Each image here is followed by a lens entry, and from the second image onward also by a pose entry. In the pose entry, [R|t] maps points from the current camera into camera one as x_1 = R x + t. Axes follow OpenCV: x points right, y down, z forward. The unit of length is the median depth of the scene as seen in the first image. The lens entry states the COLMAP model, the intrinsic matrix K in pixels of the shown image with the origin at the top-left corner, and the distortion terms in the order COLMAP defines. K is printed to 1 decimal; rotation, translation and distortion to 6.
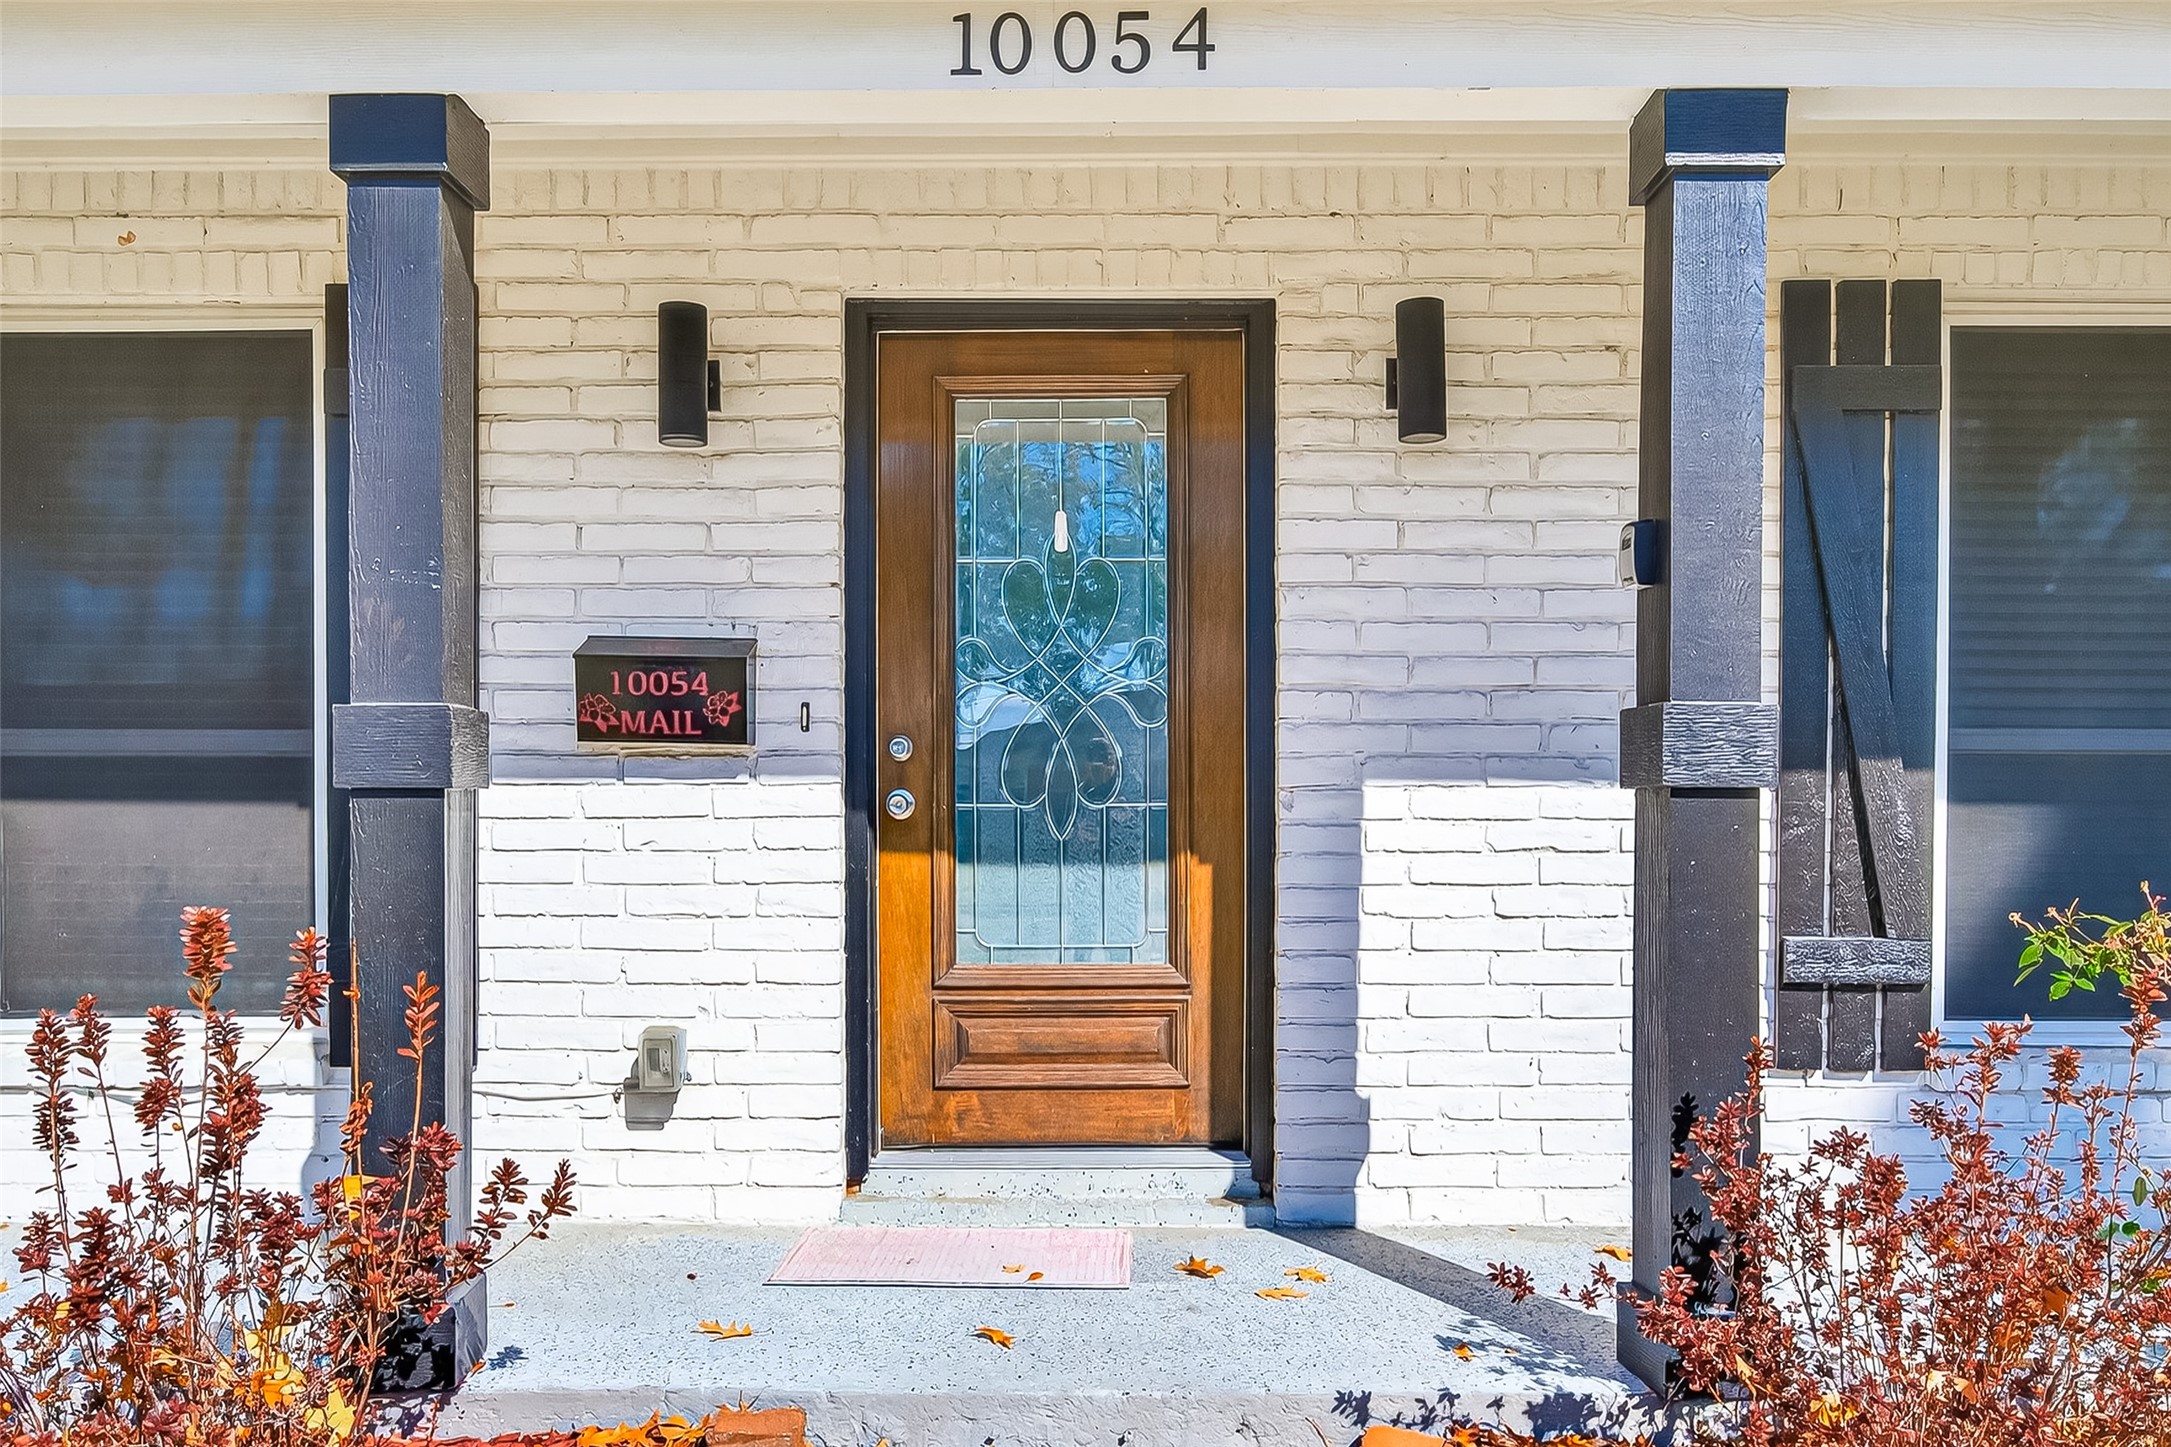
lens RADIAL K [[900.9, 0, 1084.5], [0, 900.9, 723.4], [0, 0, 1]] dist [-0.001878, -0.001285]
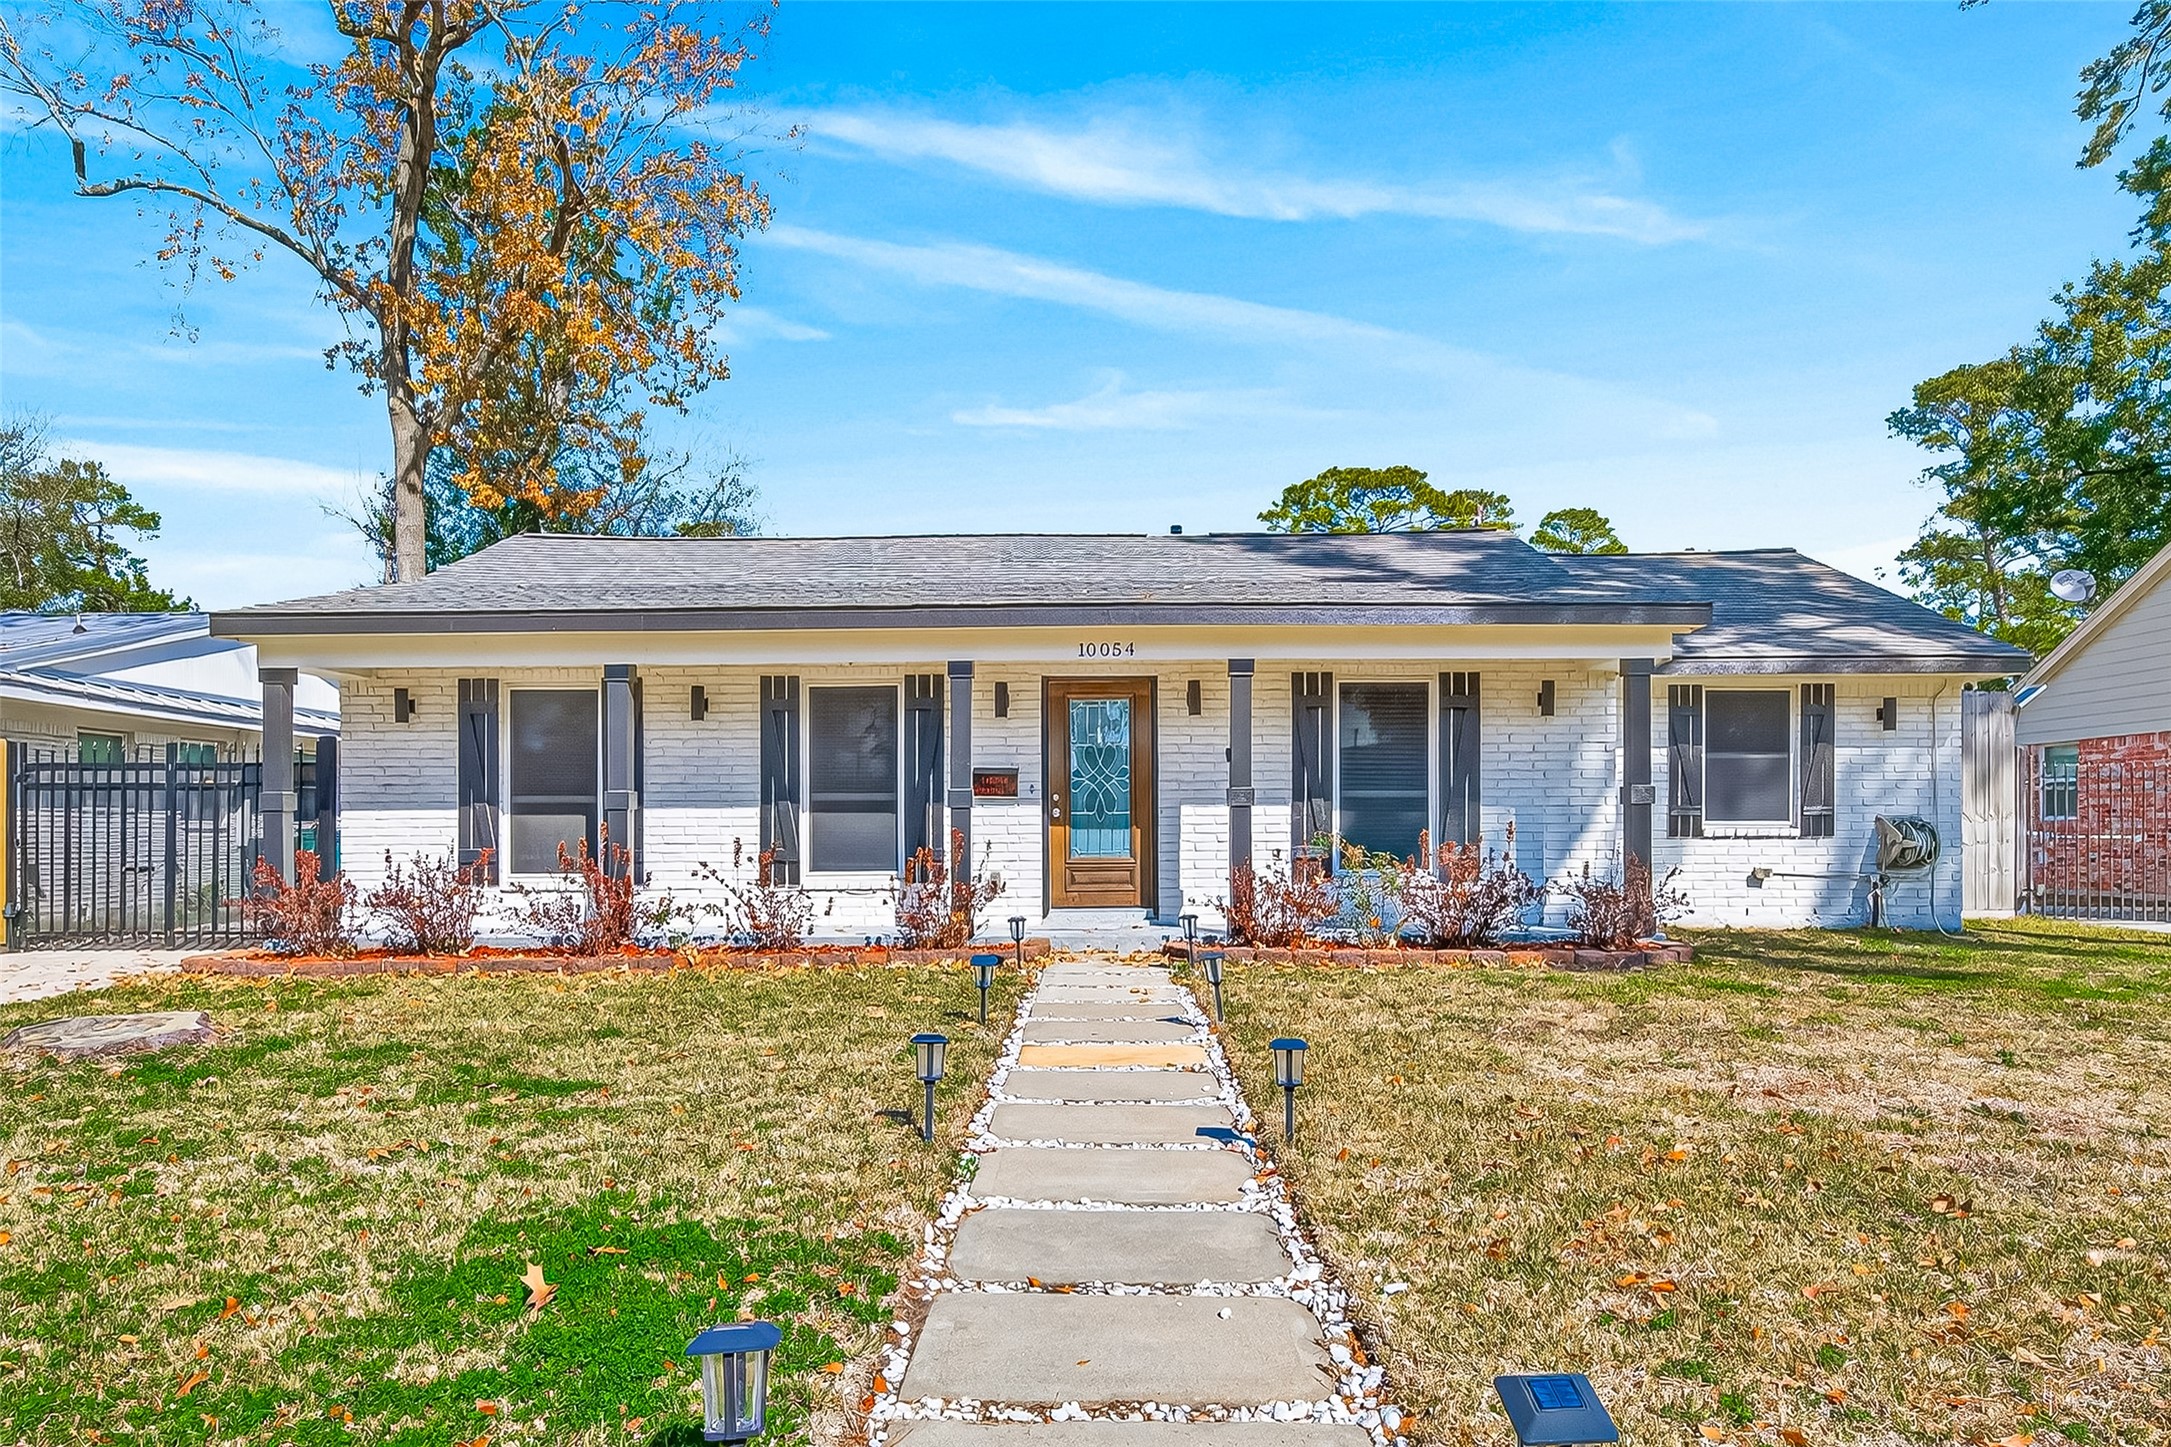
lens RADIAL K [[900.9, 0, 1084.6], [0, 900.9, 727.6], [0, 0, 1]] dist [-0.001878, -0.001285]
pose [[0.999594, -0.003441, 0.028301, -0.196145], [0.003936, 0.999840, -0.017438, -0.194813], [-0.028236, 0.017543, 0.999447, -2.728408]]
